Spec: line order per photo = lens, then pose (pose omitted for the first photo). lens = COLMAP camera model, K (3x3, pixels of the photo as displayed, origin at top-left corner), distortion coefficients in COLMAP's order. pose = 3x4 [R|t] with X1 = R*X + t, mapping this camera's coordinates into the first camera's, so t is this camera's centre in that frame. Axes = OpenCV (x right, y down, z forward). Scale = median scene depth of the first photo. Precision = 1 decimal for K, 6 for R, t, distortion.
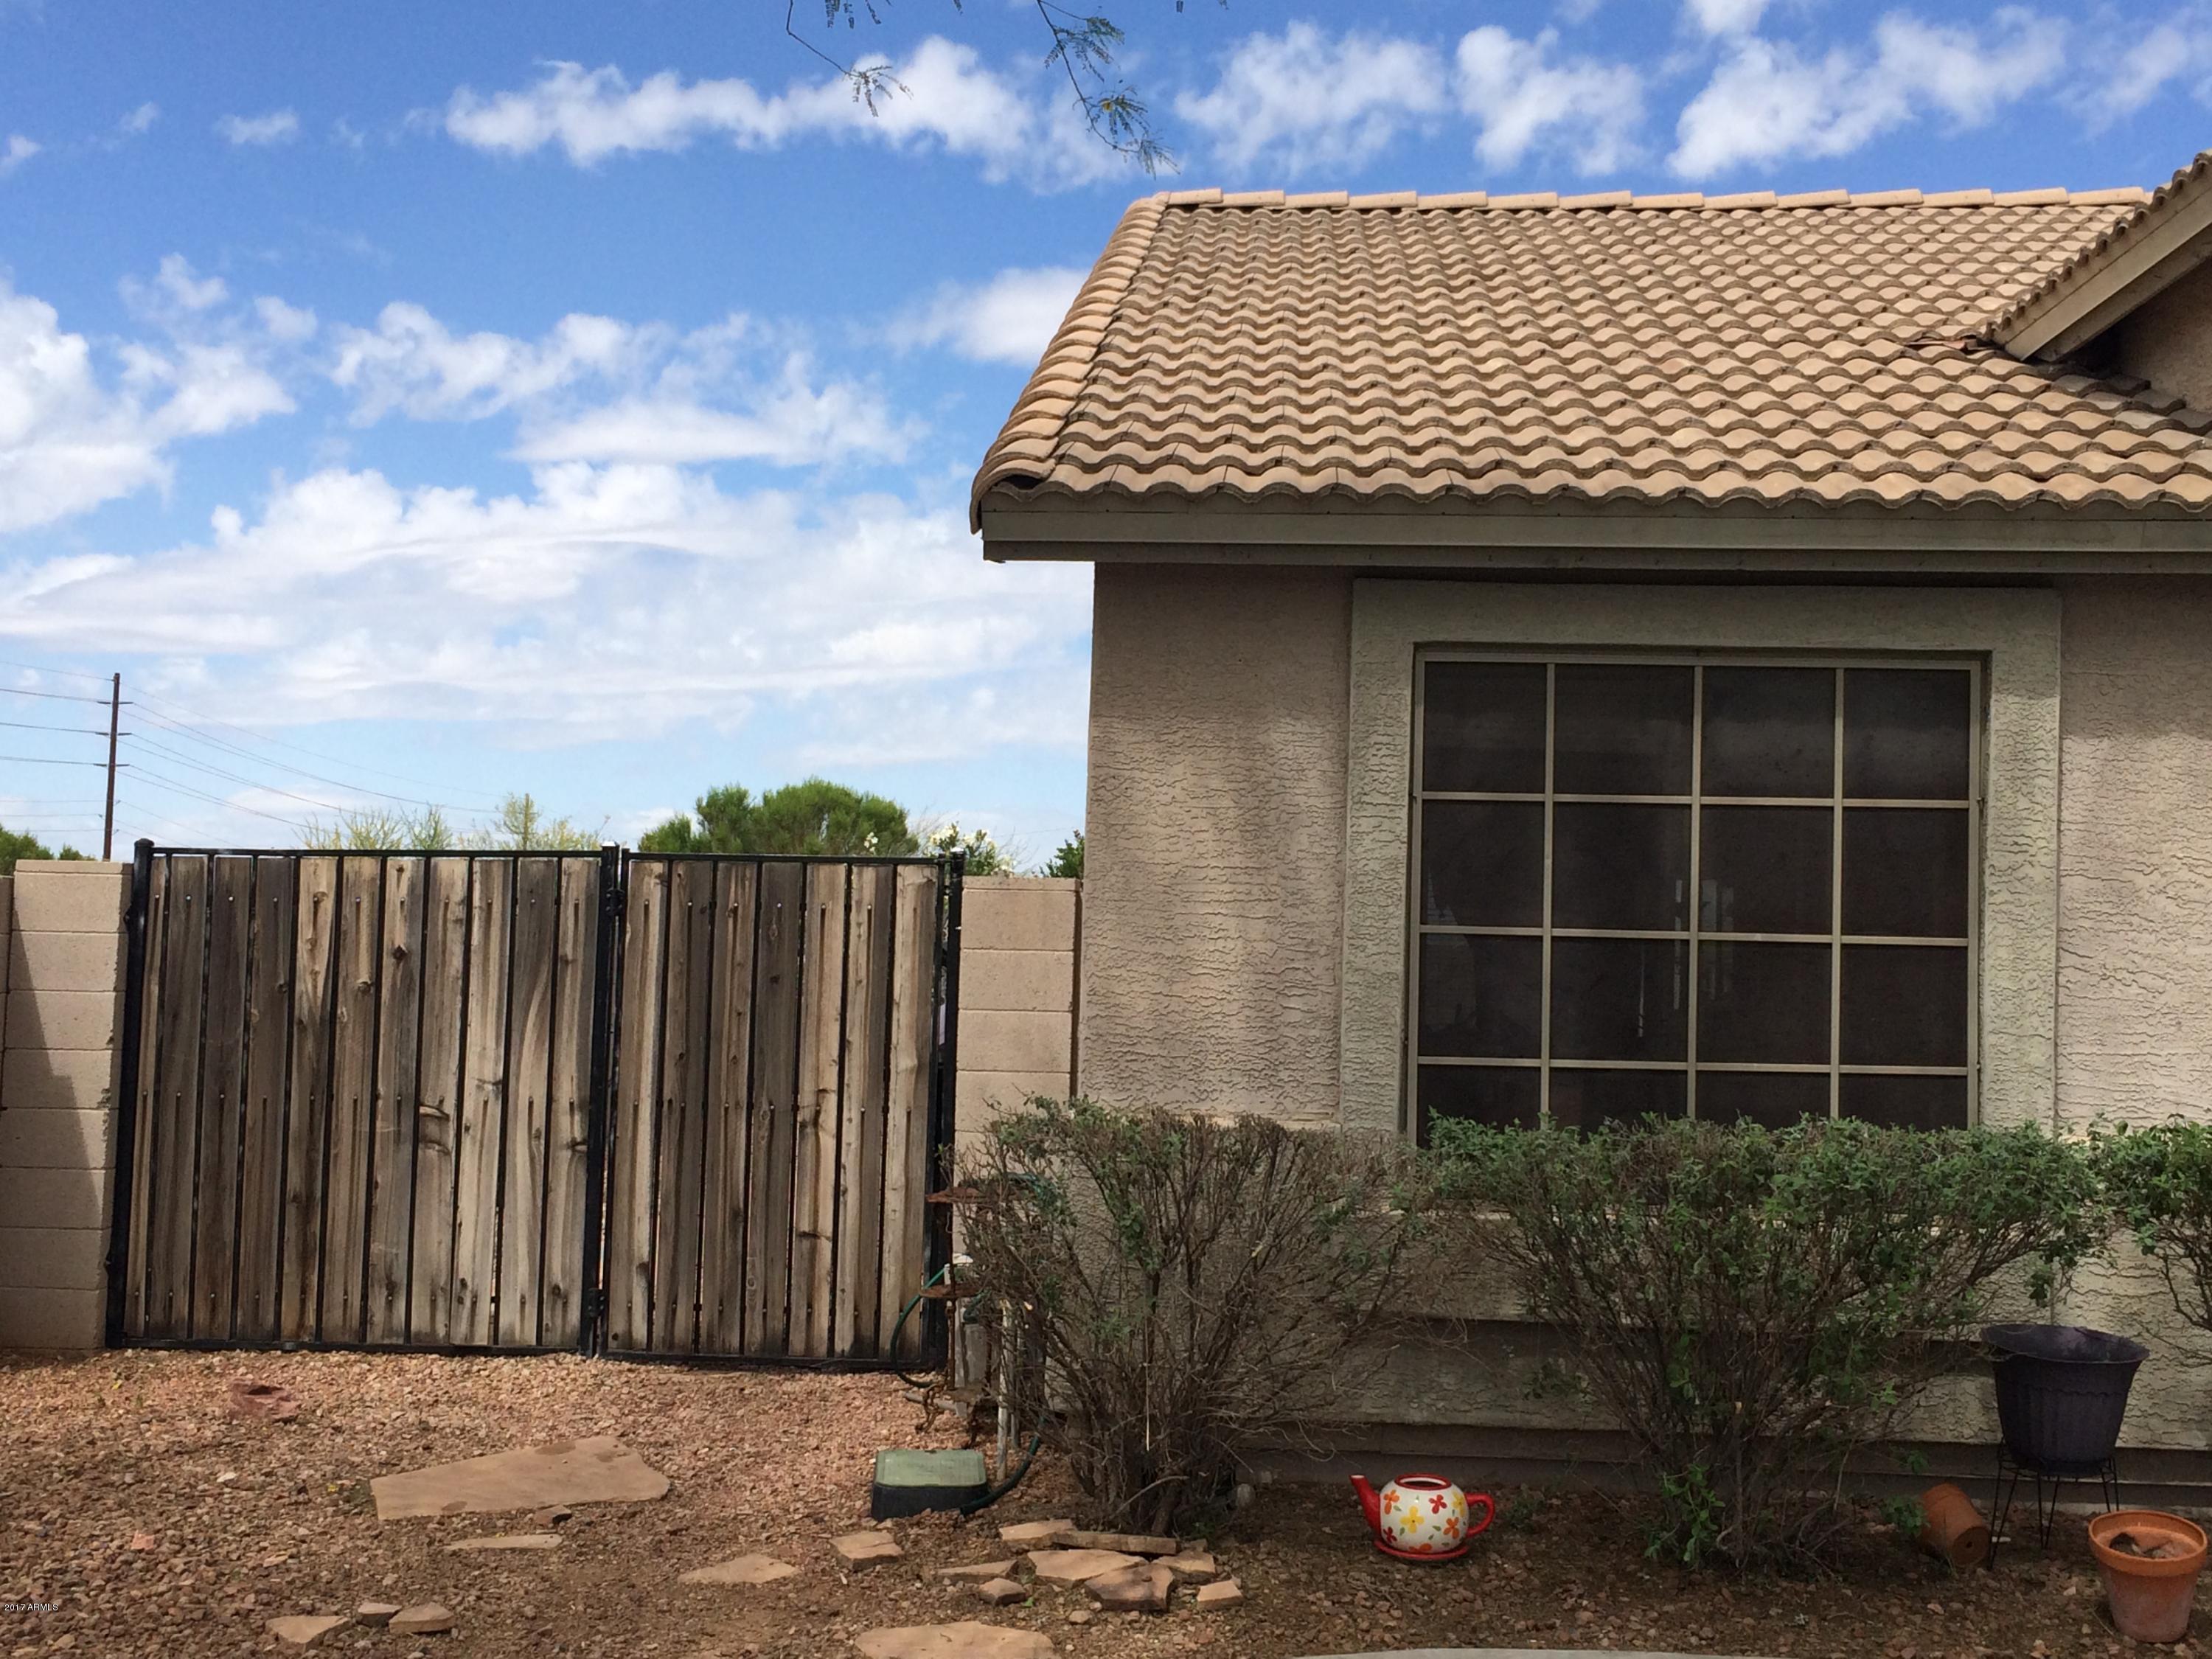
lens RADIAL K [[2626.7, 0, 1142.2], [0, 2626.7, 834.9], [0, 0, 1]] dist [0.041134, 0.035542]
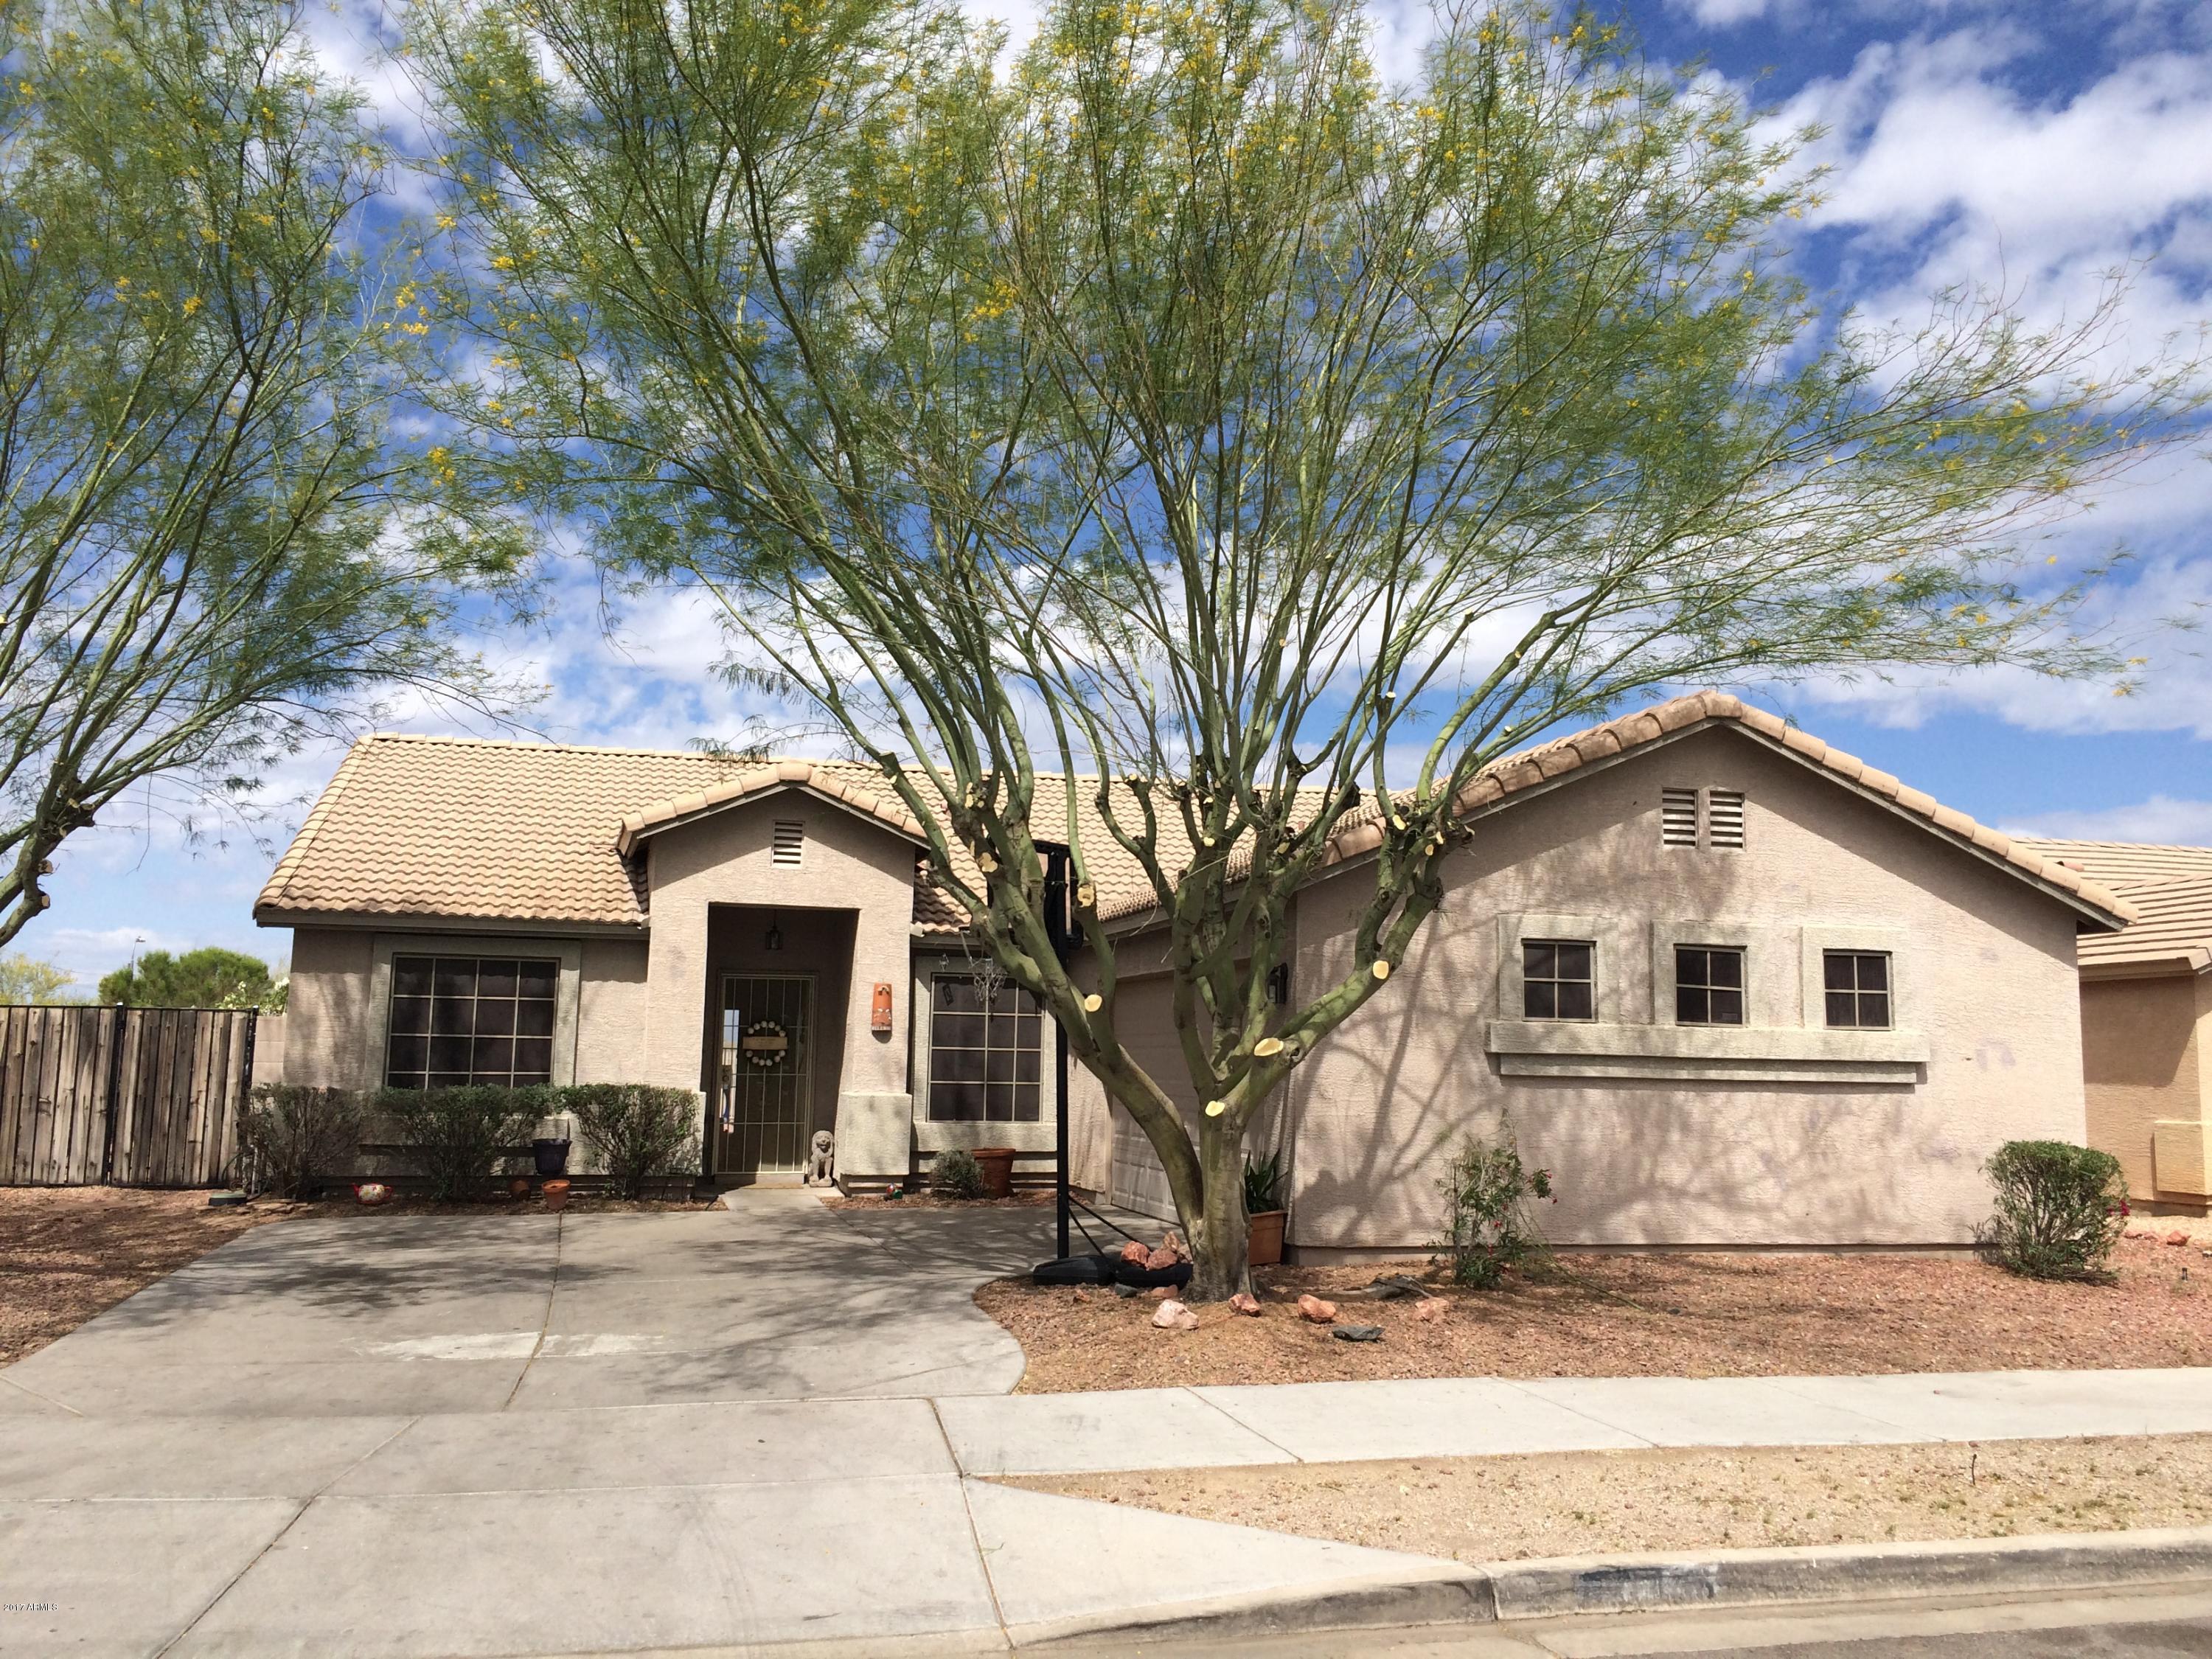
lens RADIAL K [[1987.6, 0, 1191.1], [0, 1987.6, 821.9], [0, 0, 1]] dist [0.012243, -0.011731]
pose [[0.946877, 0.032628, 0.319936, 0.192067], [-0.011000, 0.997544, -0.069177, -0.055218], [-0.321407, 0.061983, 0.944910, -1.383565]]
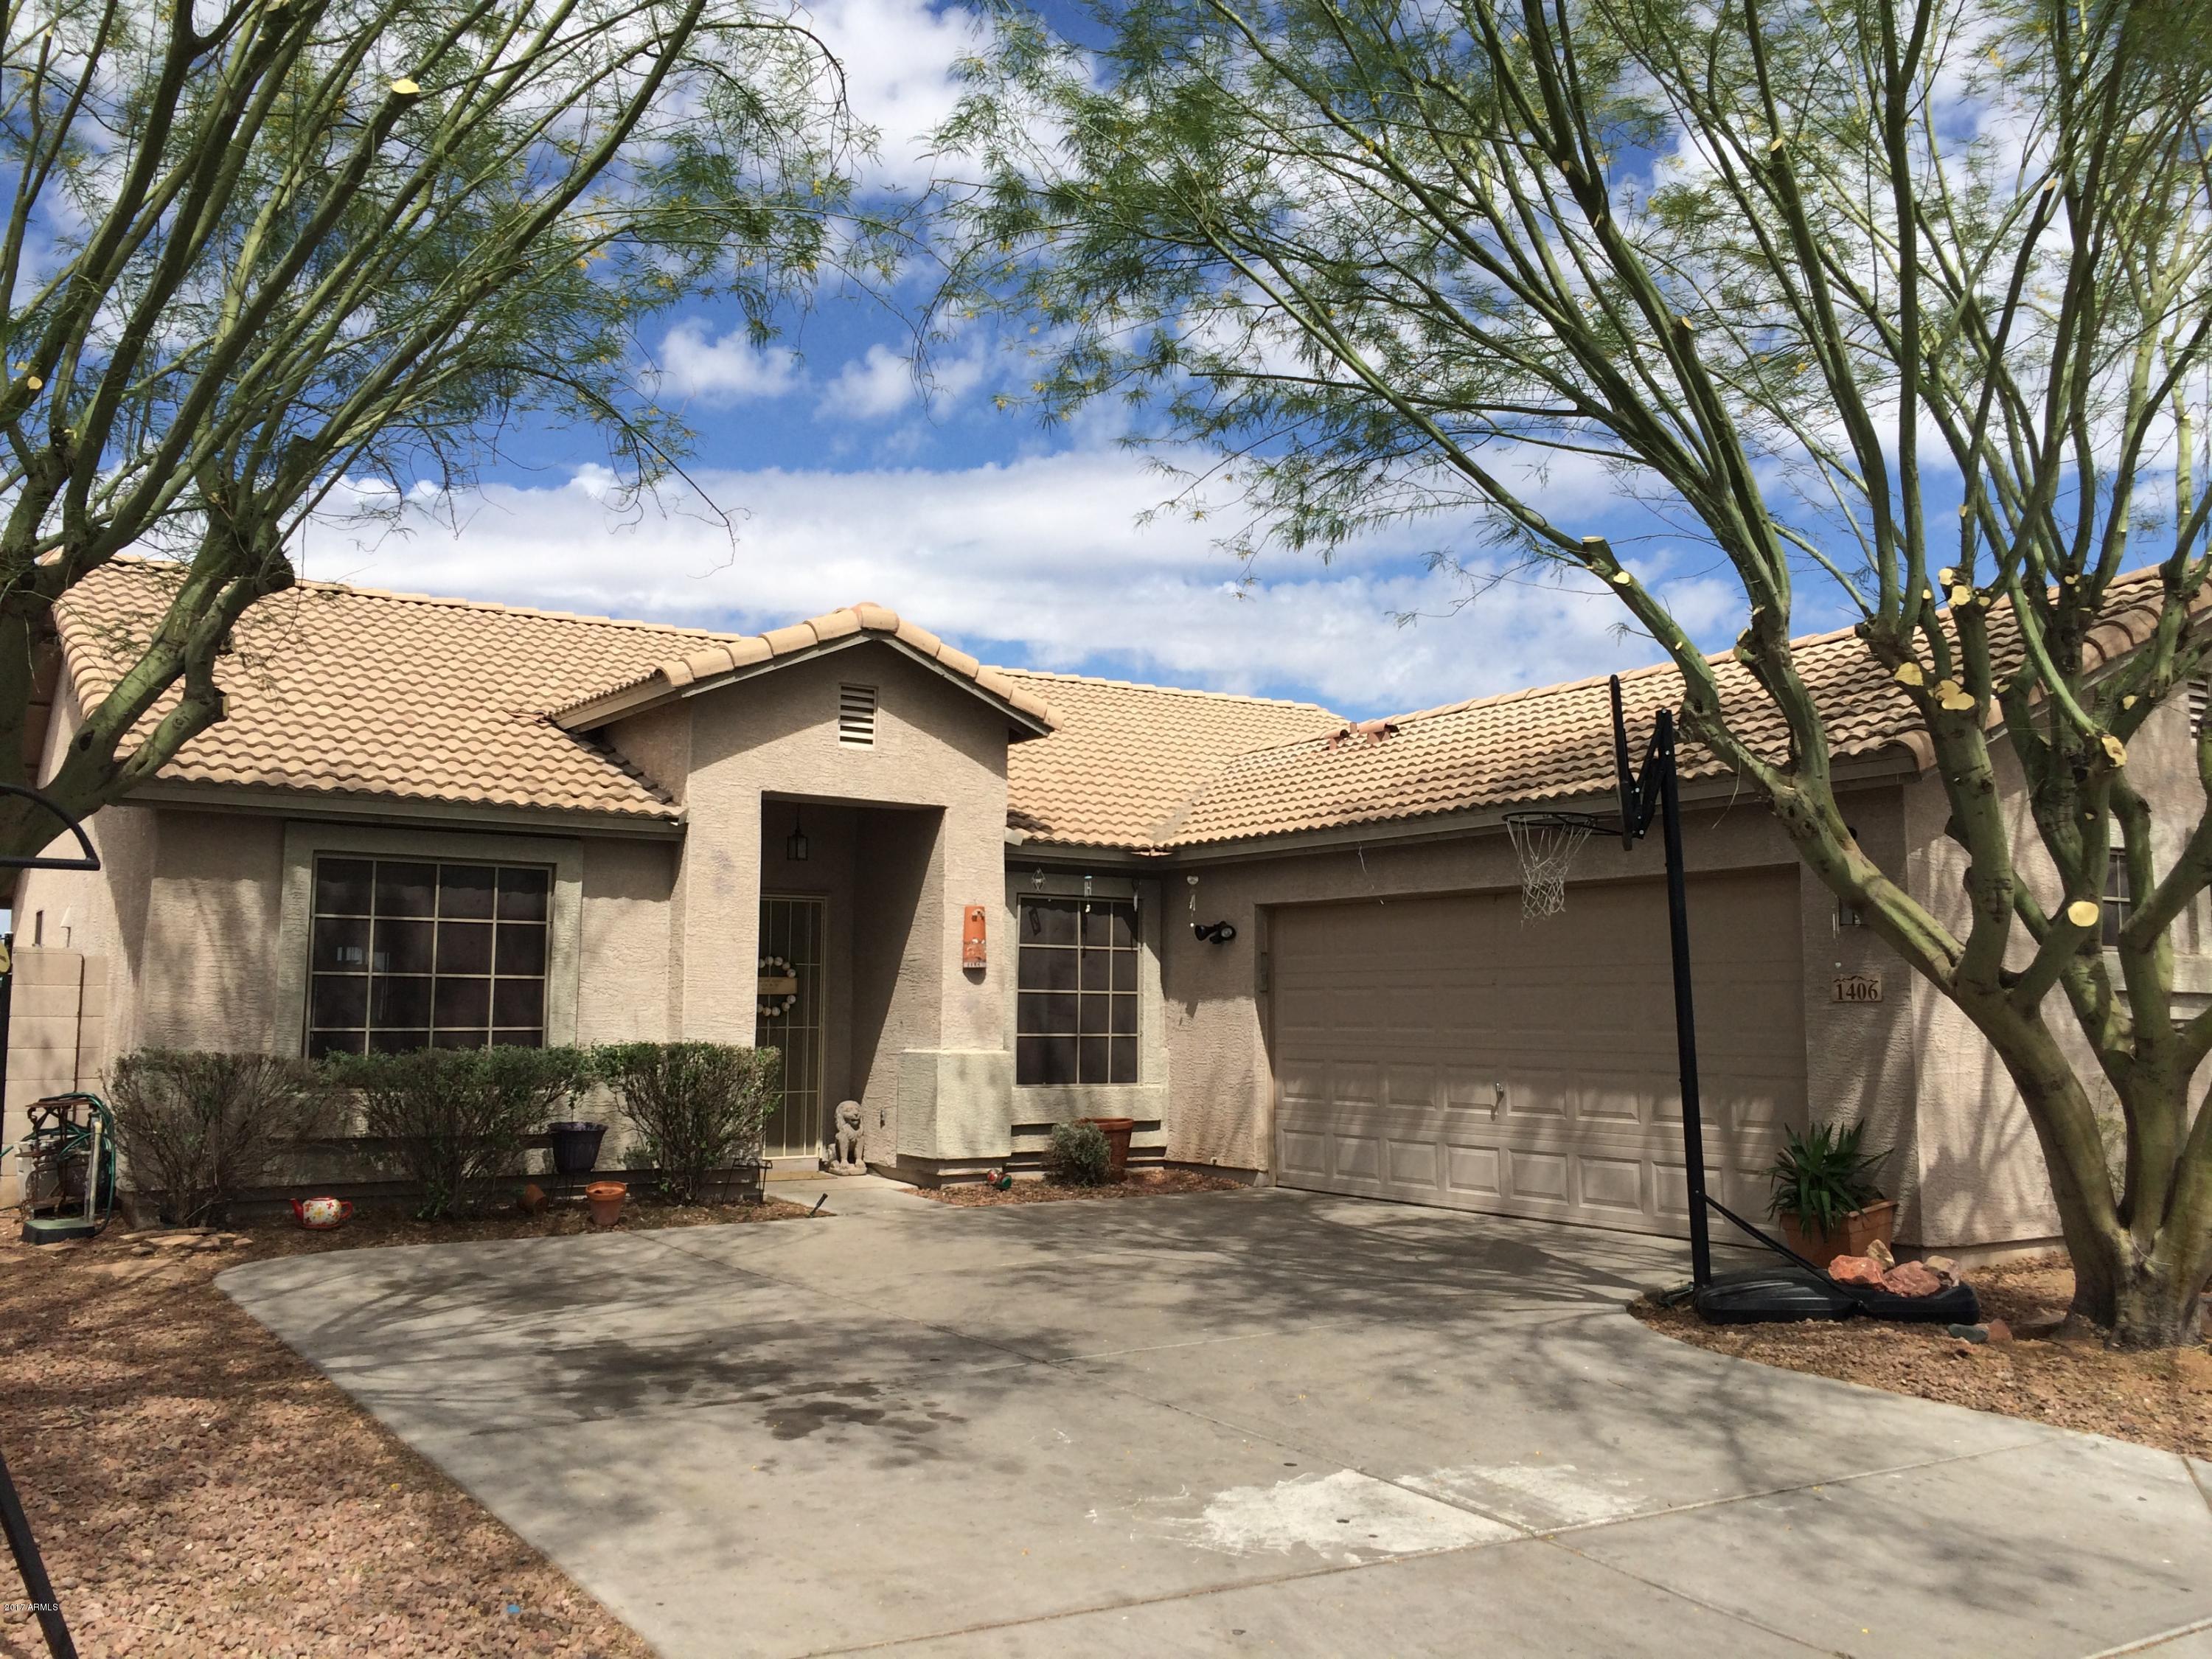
lens RADIAL K [[1909.3, 0, 1106.0], [0, 1909.3, 829.5], [0, 0, 1]] dist [0.046484, -0.011661]
pose [[0.807300, 0.043403, 0.588543, -0.249459], [-0.017800, 0.998629, -0.049230, -0.014868], [-0.589872, 0.029267, 0.806966, -0.592048]]
